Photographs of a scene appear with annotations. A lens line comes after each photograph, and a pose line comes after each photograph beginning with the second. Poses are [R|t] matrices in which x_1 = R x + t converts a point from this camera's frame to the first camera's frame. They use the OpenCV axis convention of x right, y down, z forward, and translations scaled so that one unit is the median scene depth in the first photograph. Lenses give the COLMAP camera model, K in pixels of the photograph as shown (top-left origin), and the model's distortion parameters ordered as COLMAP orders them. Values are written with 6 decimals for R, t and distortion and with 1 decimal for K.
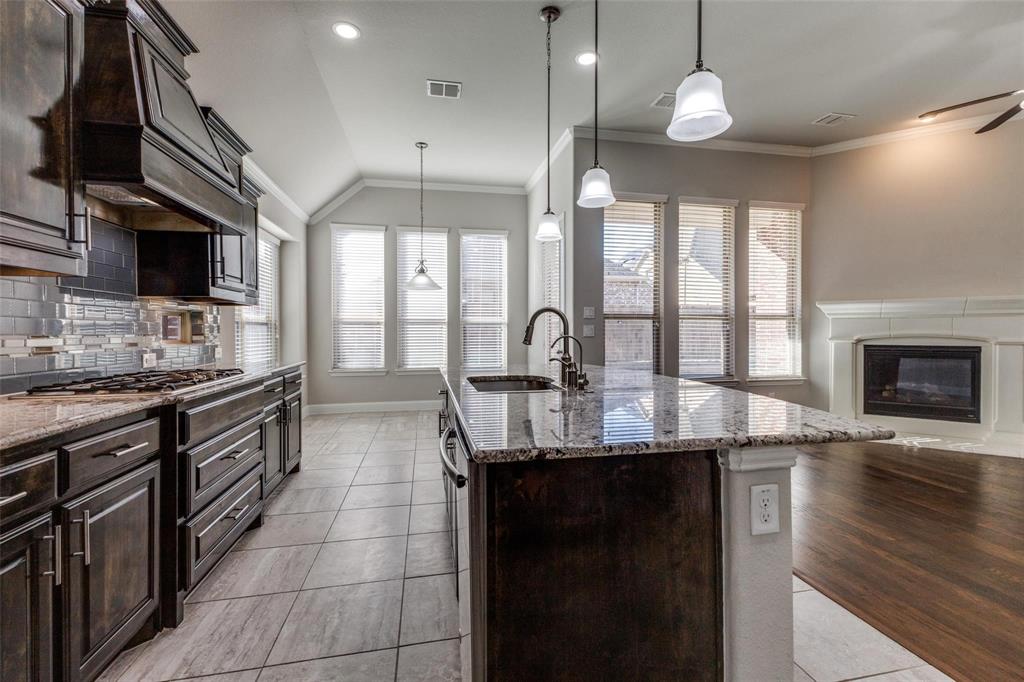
lens RADIAL K [[446.2, 0, 521.5], [0, 446.2, 327.3], [0, 0, 1]] dist [0.009551, -0.001569]
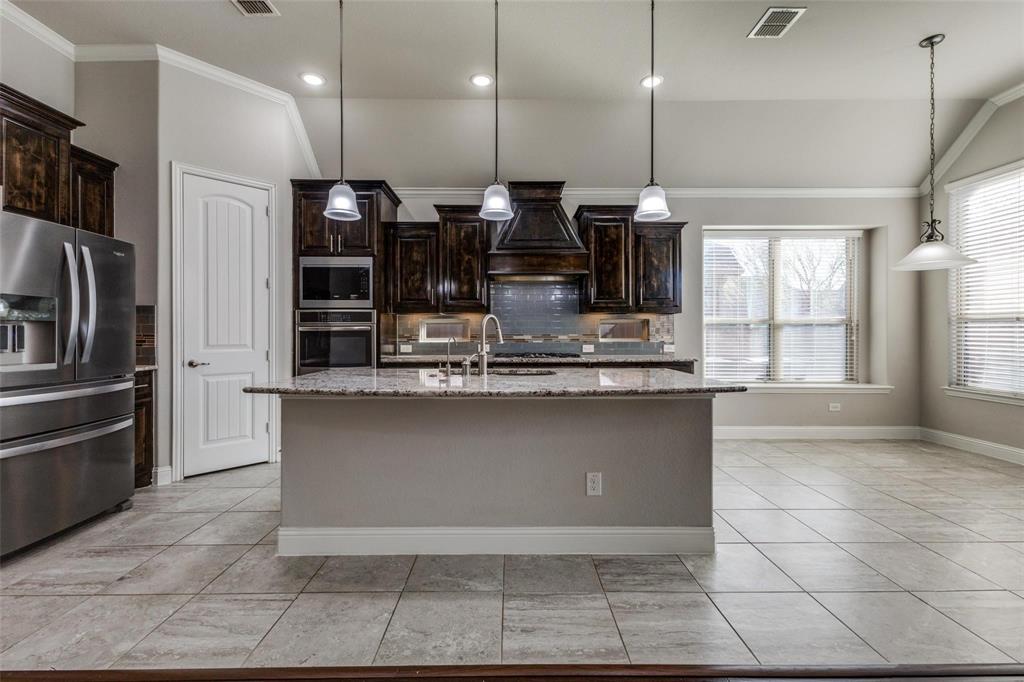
lens RADIAL K [[446.2, 0, 509.6], [0, 446.2, 333.5], [0, 0, 1]] dist [0.009551, -0.001569]
pose [[-0.196039, 0.002074, -0.980594, 0.536027], [0.008684, 0.999962, 0.000379, 0.004181], [0.980558, -0.008441, -0.196049, 0.542768]]
